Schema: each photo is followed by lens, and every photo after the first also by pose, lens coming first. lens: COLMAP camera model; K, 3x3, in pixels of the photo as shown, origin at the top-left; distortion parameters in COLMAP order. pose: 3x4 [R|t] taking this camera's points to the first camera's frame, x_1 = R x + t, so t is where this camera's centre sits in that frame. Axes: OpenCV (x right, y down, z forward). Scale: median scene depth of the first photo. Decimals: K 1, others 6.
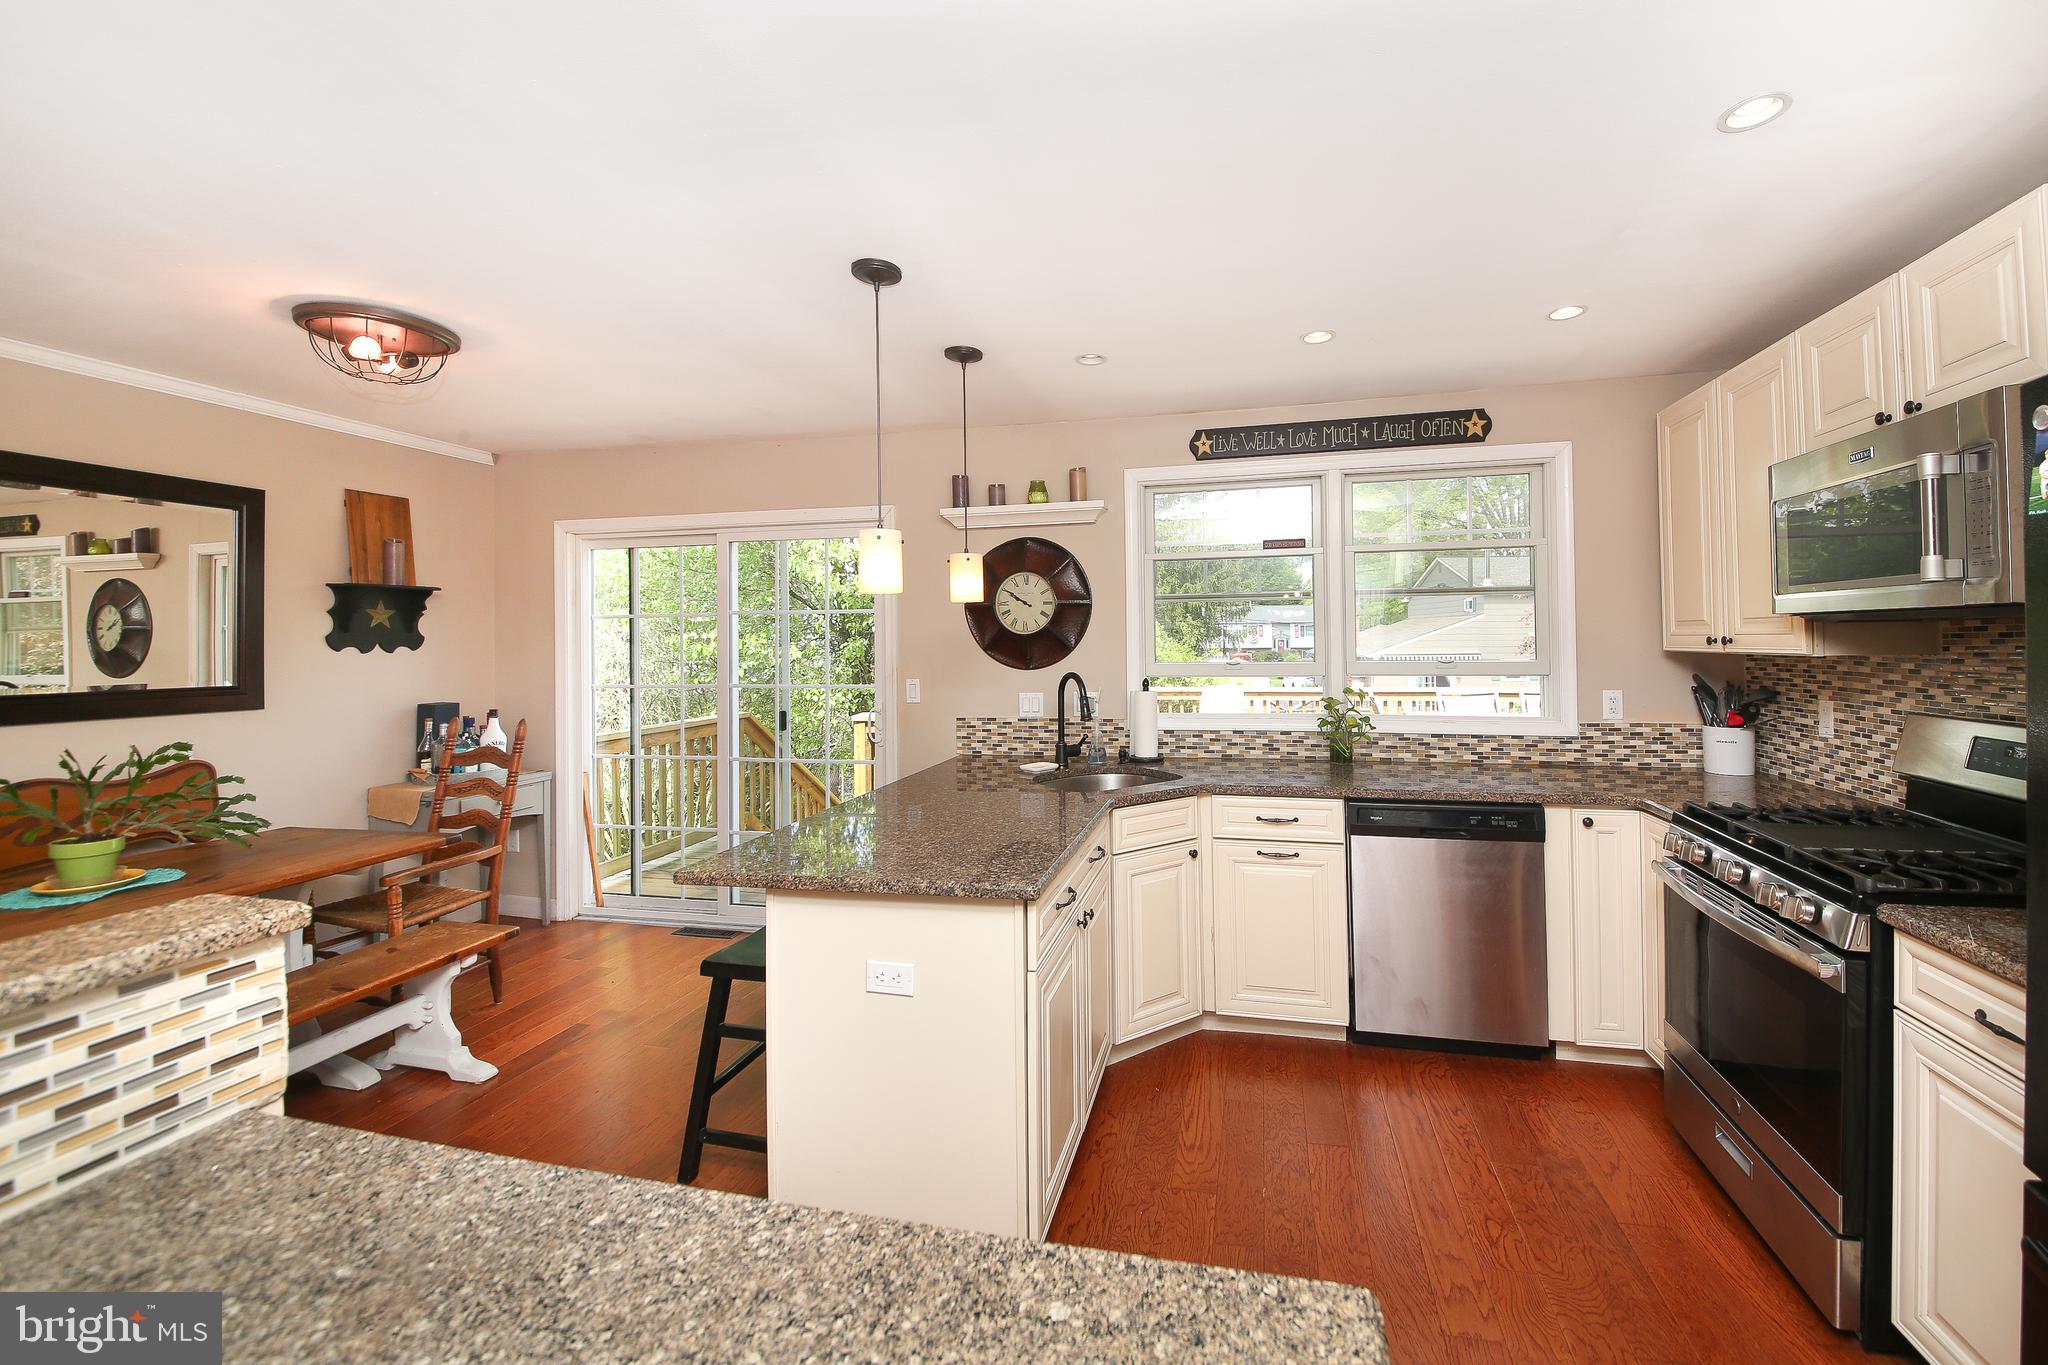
lens RADIAL K [[810.5, 0, 1032.9], [0, 810.5, 624.8], [0, 0, 1]] dist [-0.006432, -0.000724]
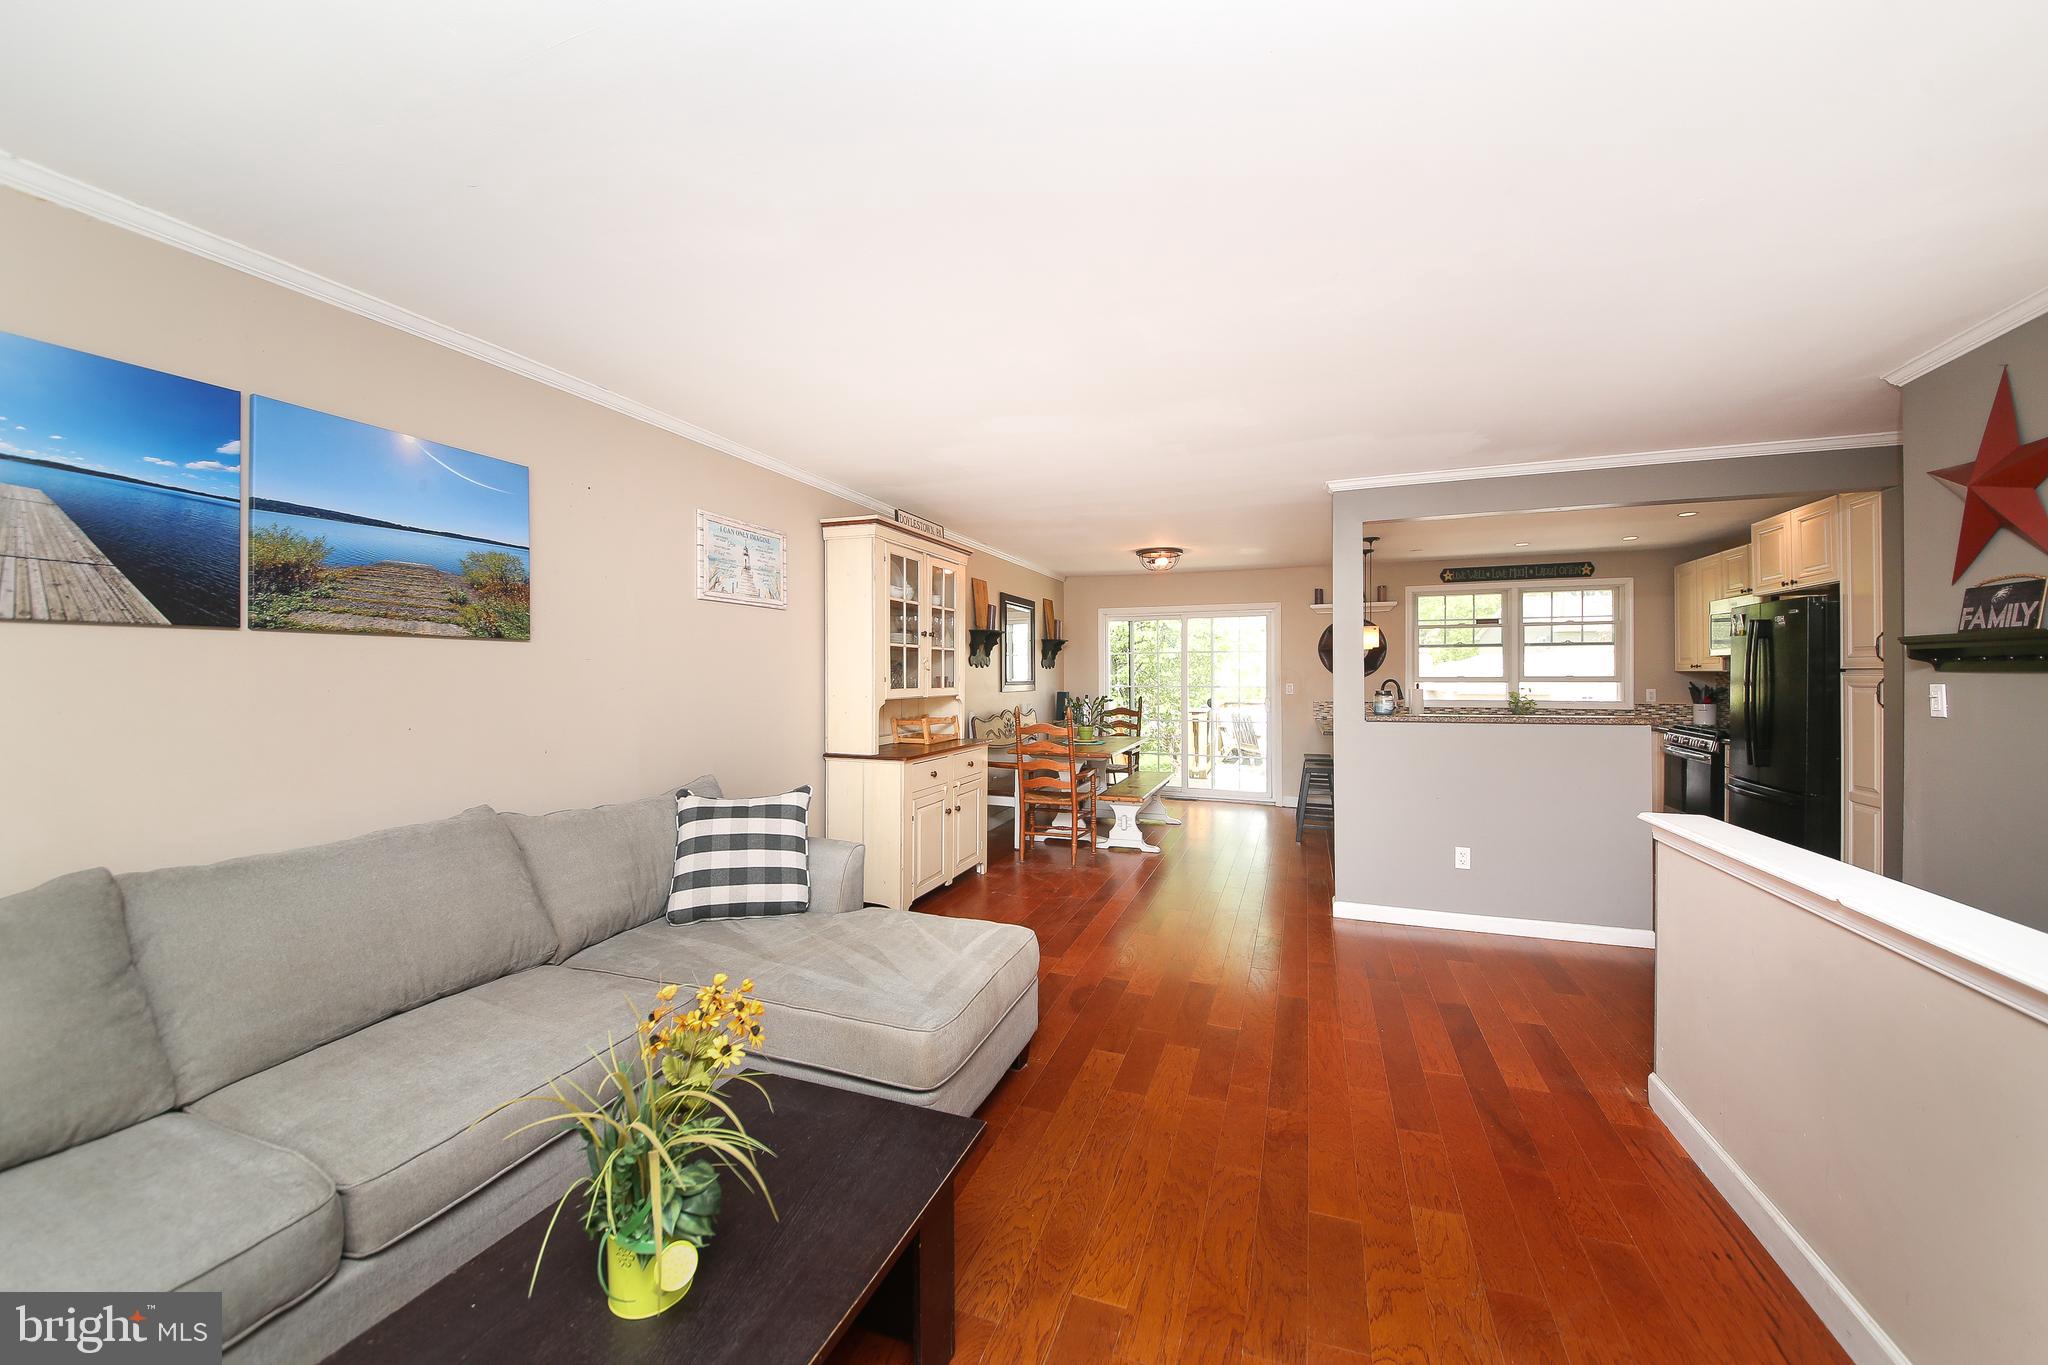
lens RADIAL K [[778.9, 0, 979.8], [0, 778.9, 674.6], [0, 0, 1]] dist [0.000262, -0.000140]
pose [[0.992522, 0.010531, -0.121614, -0.668255], [-0.008238, 0.999779, 0.019343, 0.010724], [0.121790, -0.018196, 0.992389, -1.054828]]
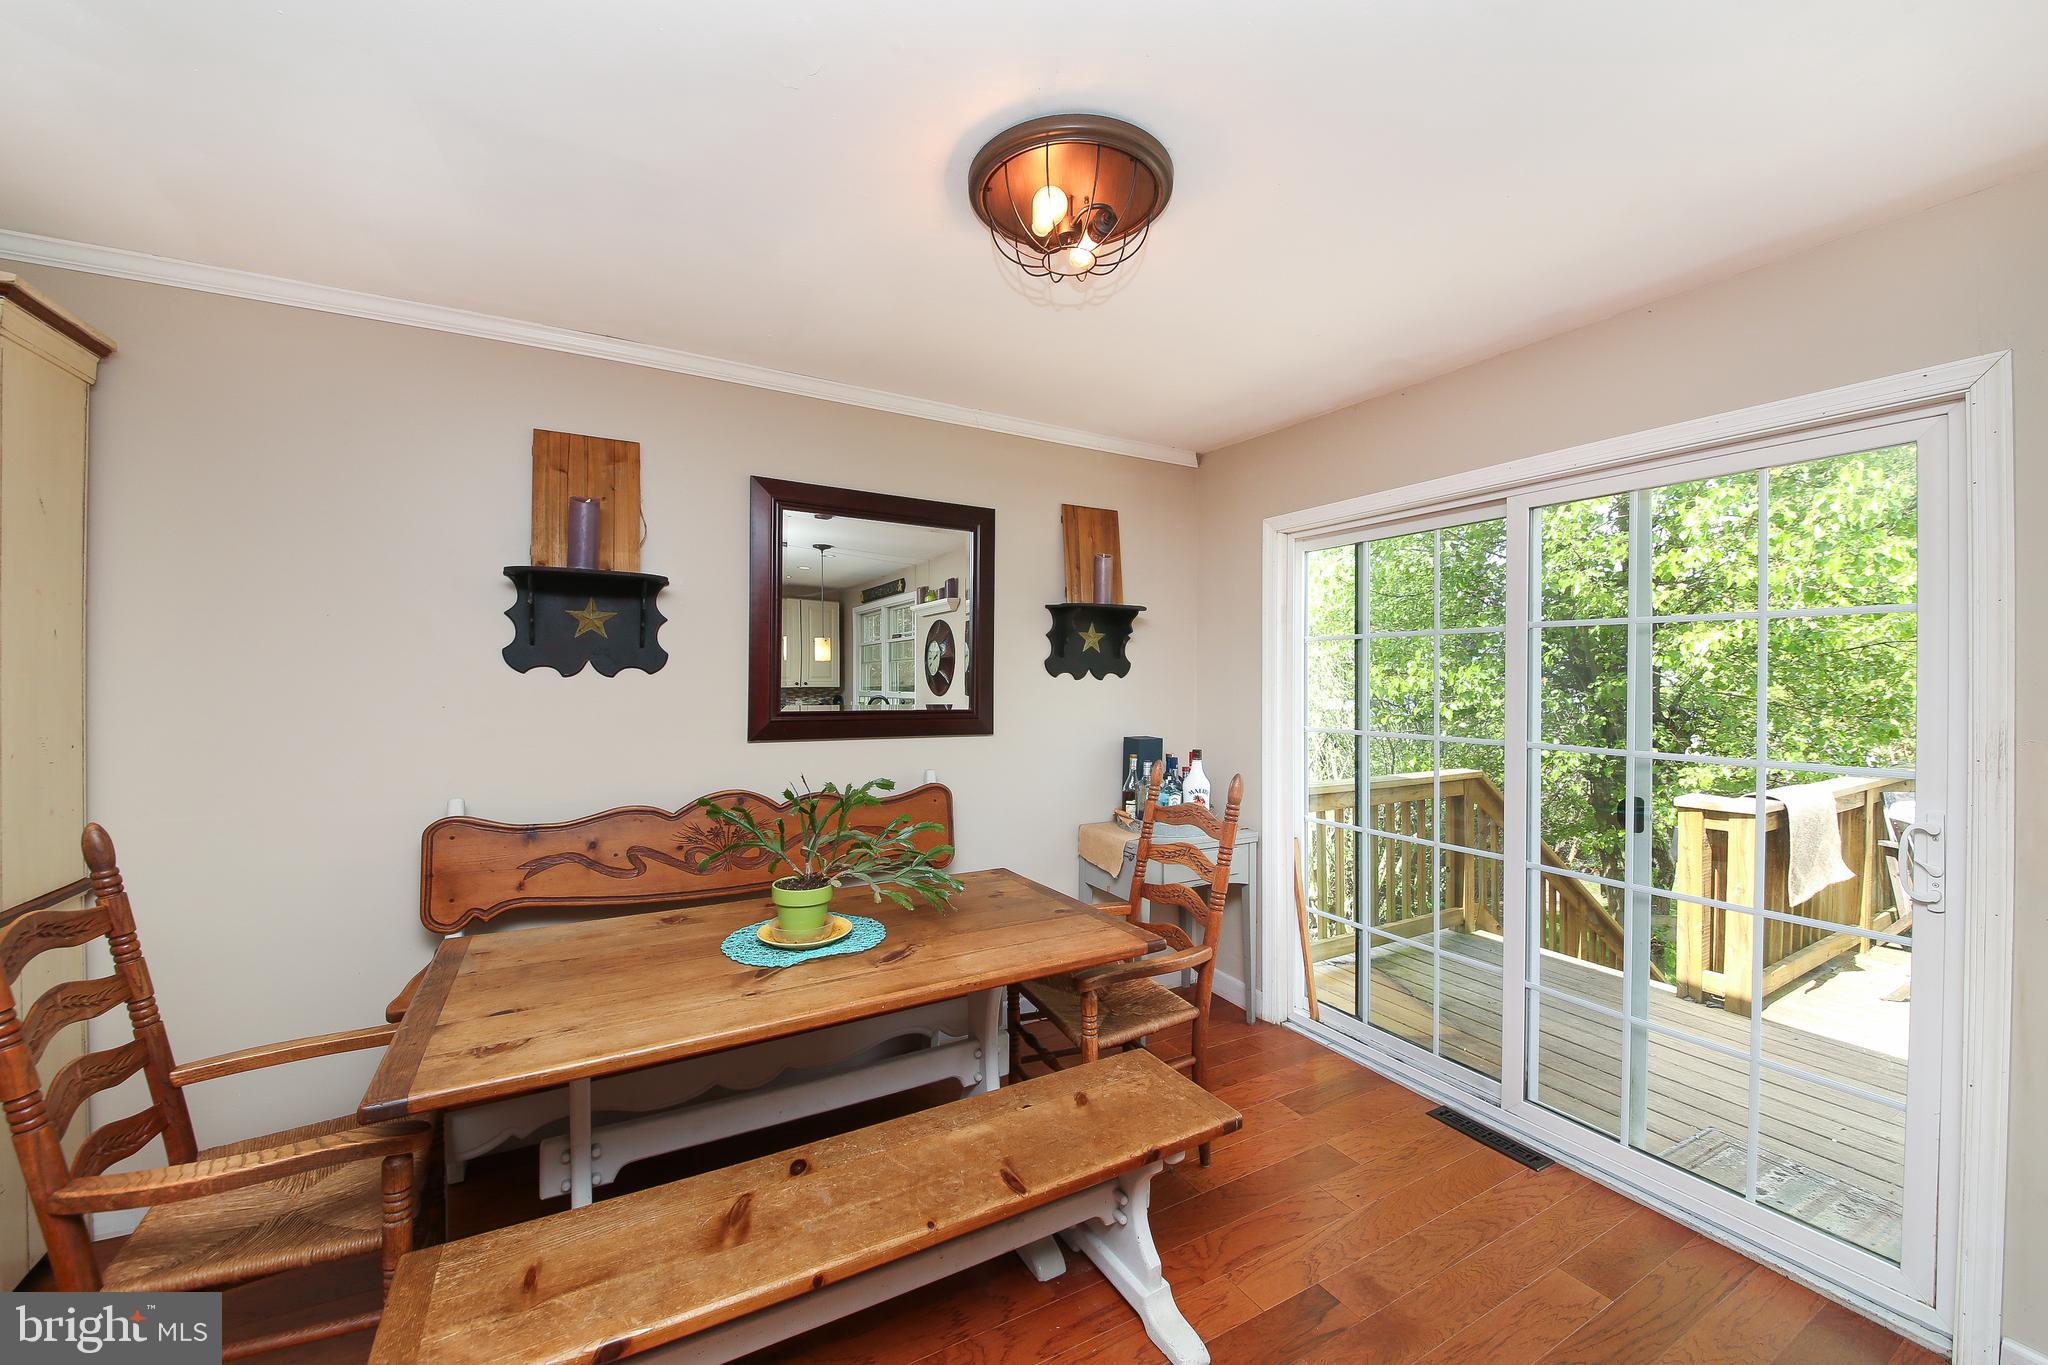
lens RADIAL K [[778.9, 0, 1013.9], [0, 778.9, 682.6], [0, 0, 1]] dist [0.000262, -0.000140]
pose [[0.693651, 0.020287, -0.720026, -0.229302], [-0.001521, 0.999642, 0.026700, 0.014547], [0.720310, -0.017426, 0.693433, 0.319020]]
